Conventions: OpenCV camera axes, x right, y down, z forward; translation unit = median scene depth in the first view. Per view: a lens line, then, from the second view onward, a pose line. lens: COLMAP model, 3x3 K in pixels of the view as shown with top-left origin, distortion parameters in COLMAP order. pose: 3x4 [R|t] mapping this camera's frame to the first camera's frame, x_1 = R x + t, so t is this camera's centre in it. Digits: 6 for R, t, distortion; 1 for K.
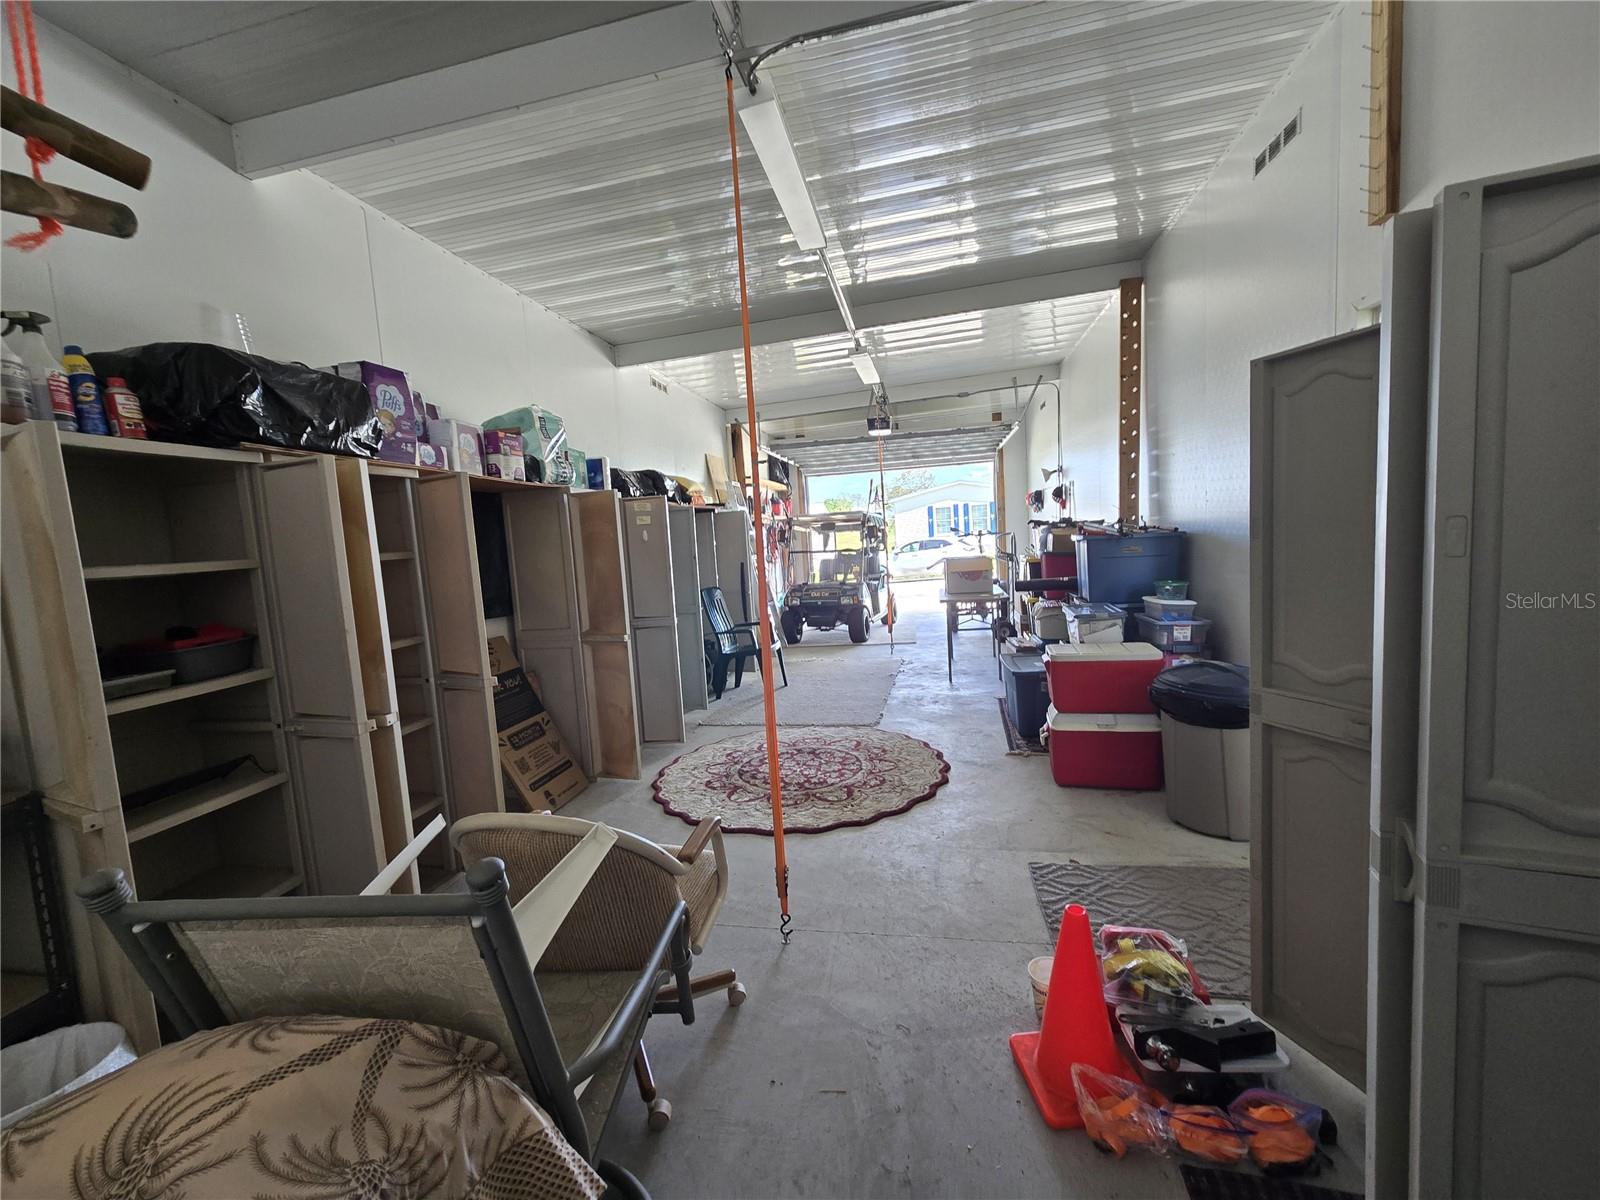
lens RADIAL K [[640.5, 0, 794.2], [0, 640.5, 598.5], [0, 0, 1]] dist [-0.003157, -0.000095]
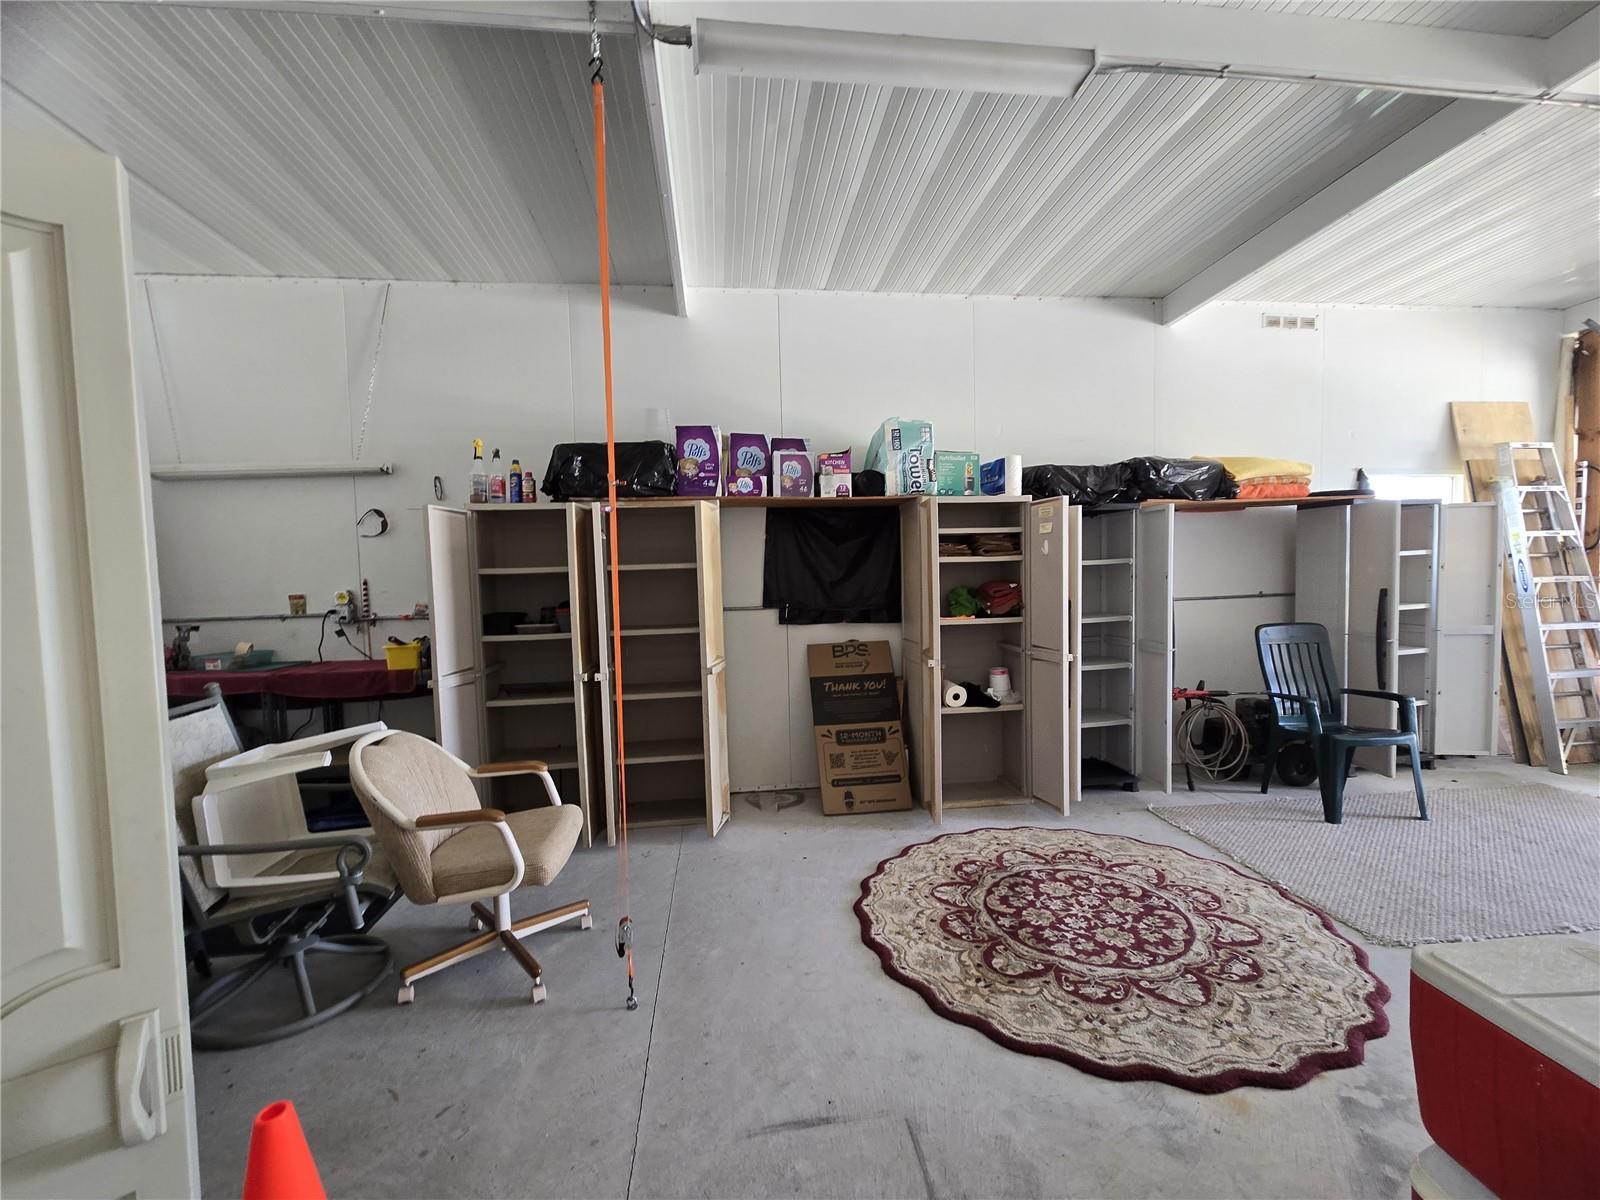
lens RADIAL K [[640.5, 0, 802.1], [0, 640.5, 609.5], [0, 0, 1]] dist [-0.003157, -0.000095]
pose [[0.335099, 0.100937, -0.936761, 0.503243], [-0.081057, 0.993647, 0.078071, -0.067253], [0.938690, 0.049770, 0.341152, 0.518441]]
